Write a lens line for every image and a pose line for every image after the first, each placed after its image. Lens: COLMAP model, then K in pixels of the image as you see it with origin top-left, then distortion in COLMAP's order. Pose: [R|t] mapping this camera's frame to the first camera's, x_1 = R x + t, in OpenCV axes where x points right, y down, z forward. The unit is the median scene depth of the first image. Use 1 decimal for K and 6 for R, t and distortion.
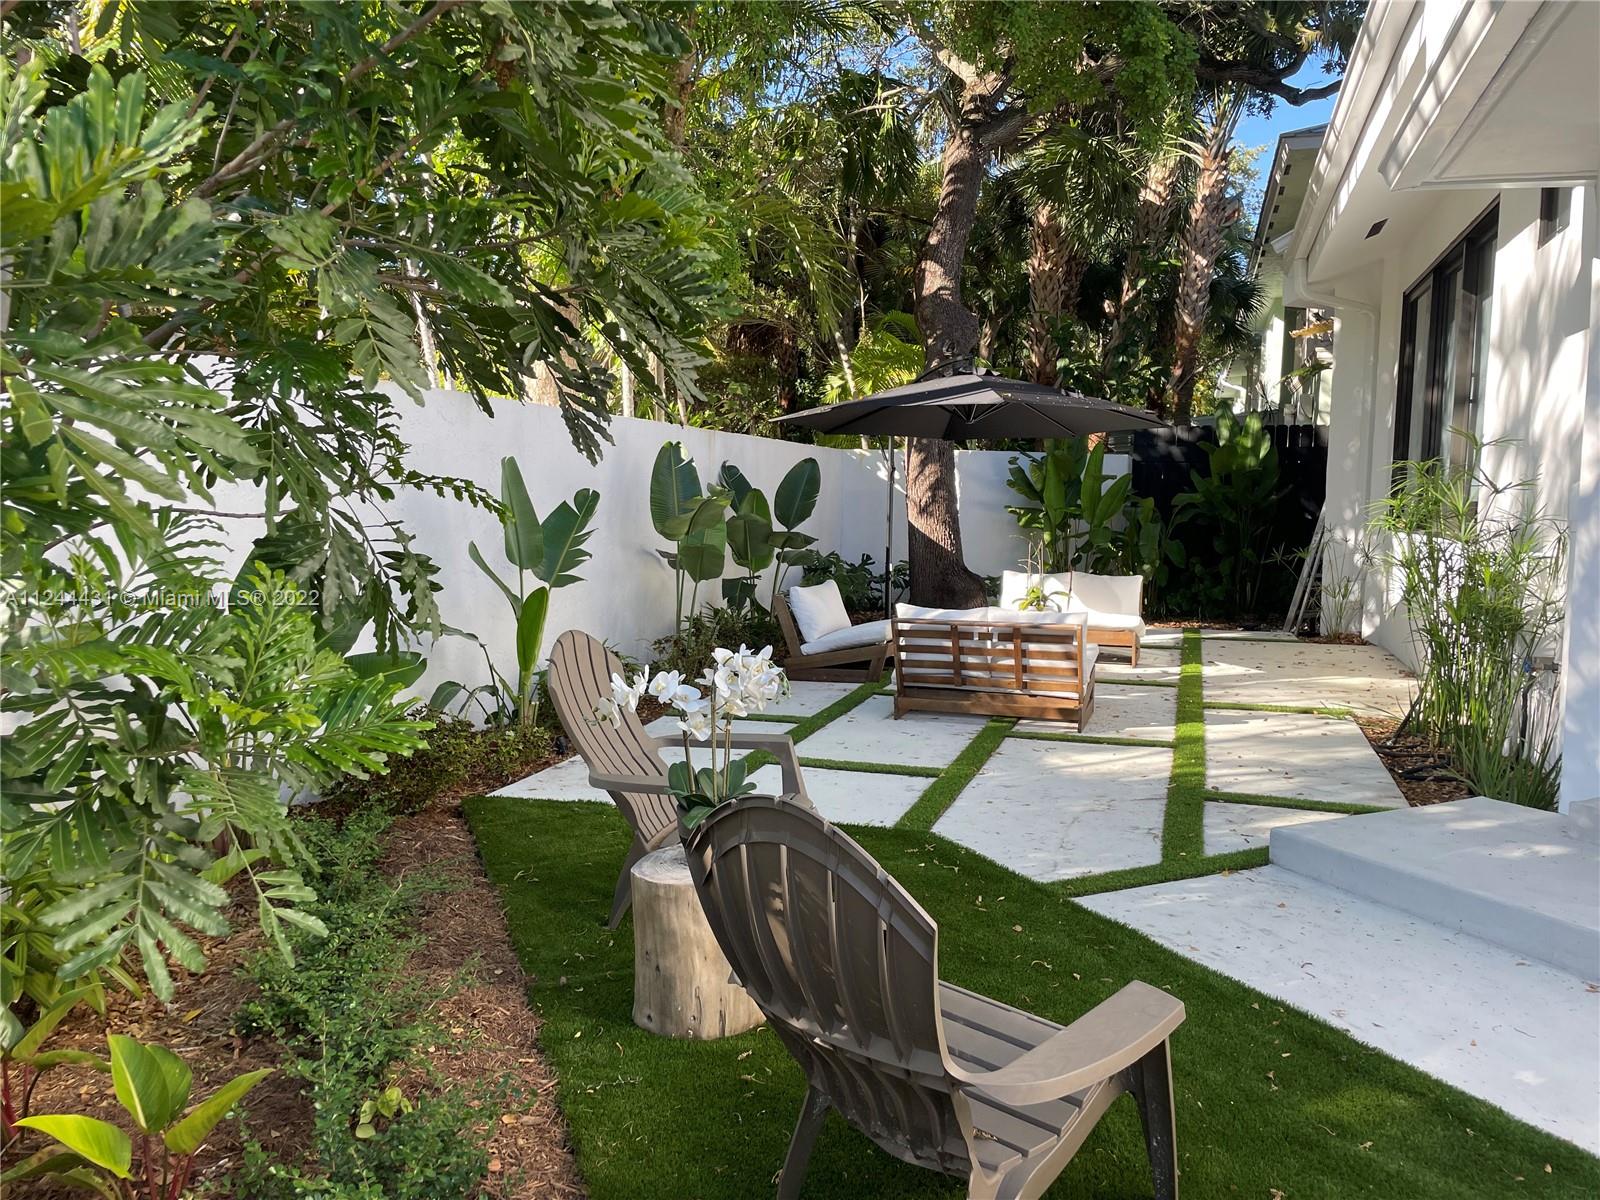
lens RADIAL K [[1209.3, 0, 800.0], [0, 1209.3, 600.0], [0, 0, 1]] dist [0.139209, -0.178397]
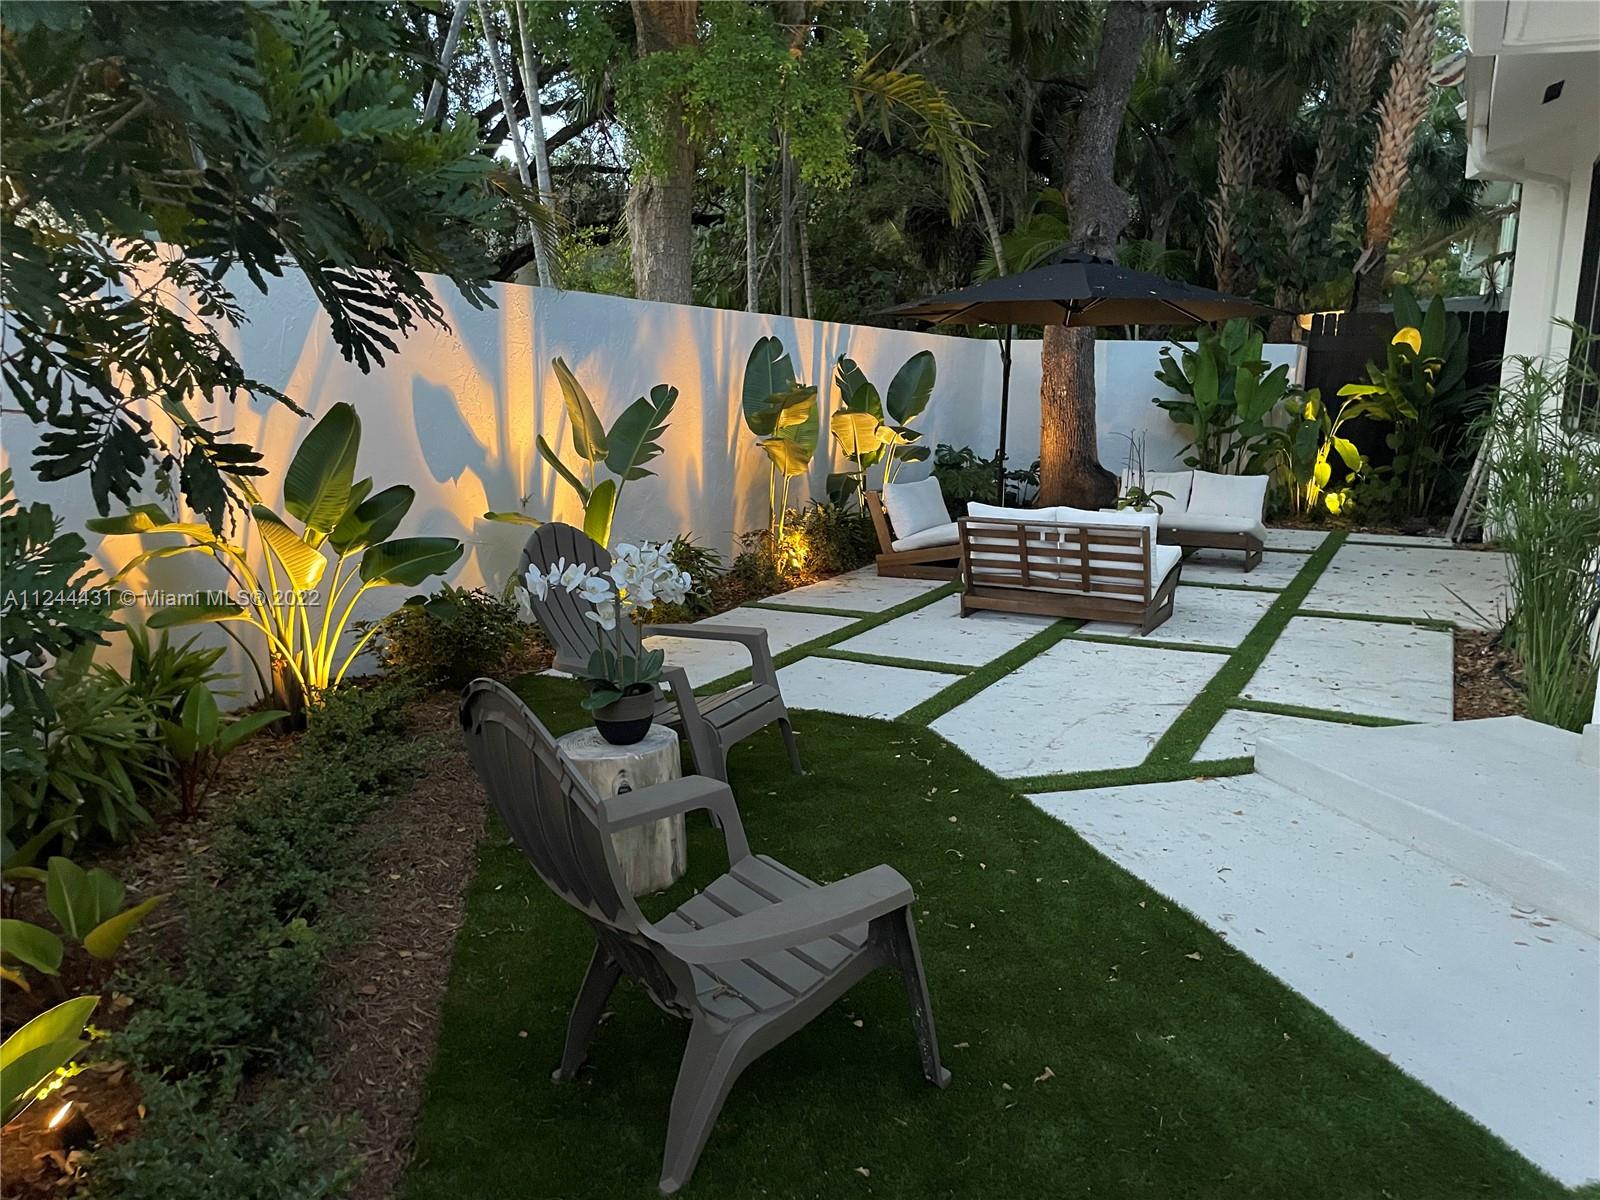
lens RADIAL K [[1209.3, 0, 800.0], [0, 1209.3, 600.0], [0, 0, 1]] dist [0.139209, -0.178397]
pose [[0.987870, 0.030838, -0.152190, 0.153002], [-0.017362, 0.995872, 0.089095, -0.005098], [0.154309, -0.085372, 0.984327, -0.014797]]
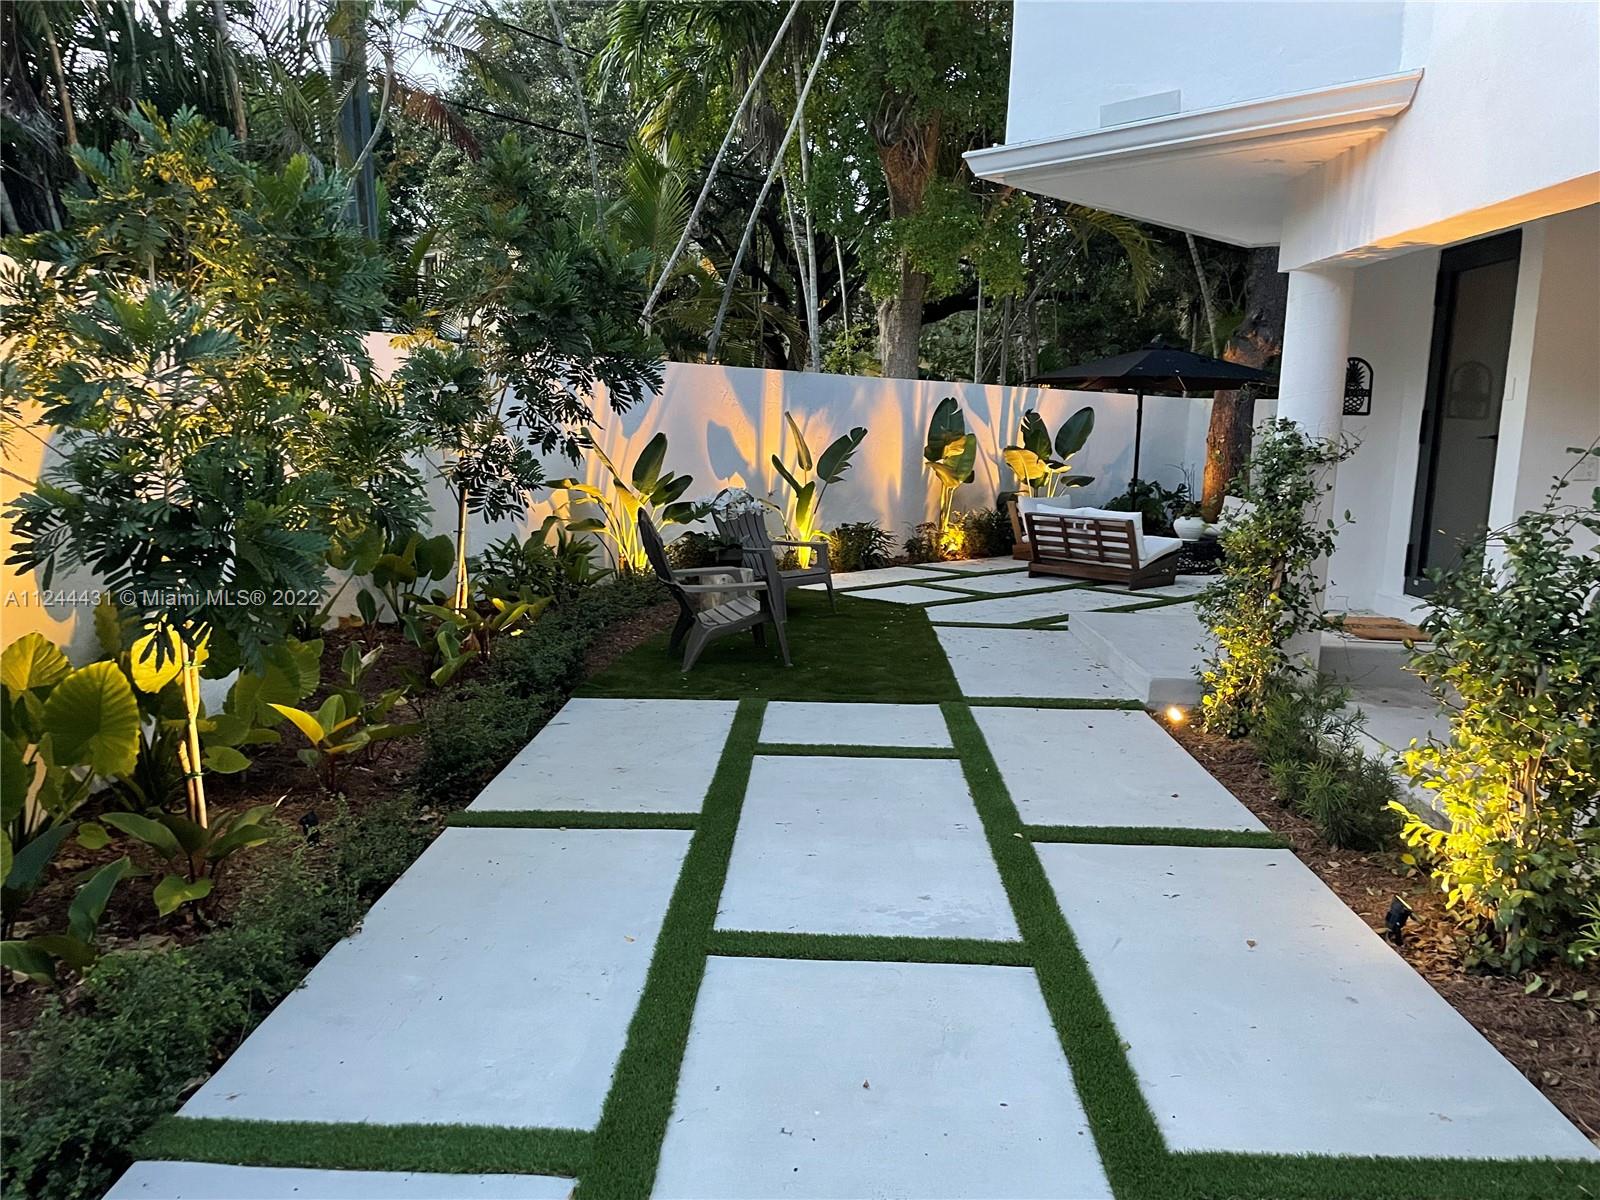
lens RADIAL K [[1209.3, 0, 800.0], [0, 1209.3, 600.0], [0, 0, 1]] dist [0.139209, -0.178397]
pose [[0.883474, 0.082595, -0.461142, 0.842960], [-0.061490, 0.996264, 0.060636, 0.077681], [0.464428, -0.025214, 0.885252, -0.823812]]
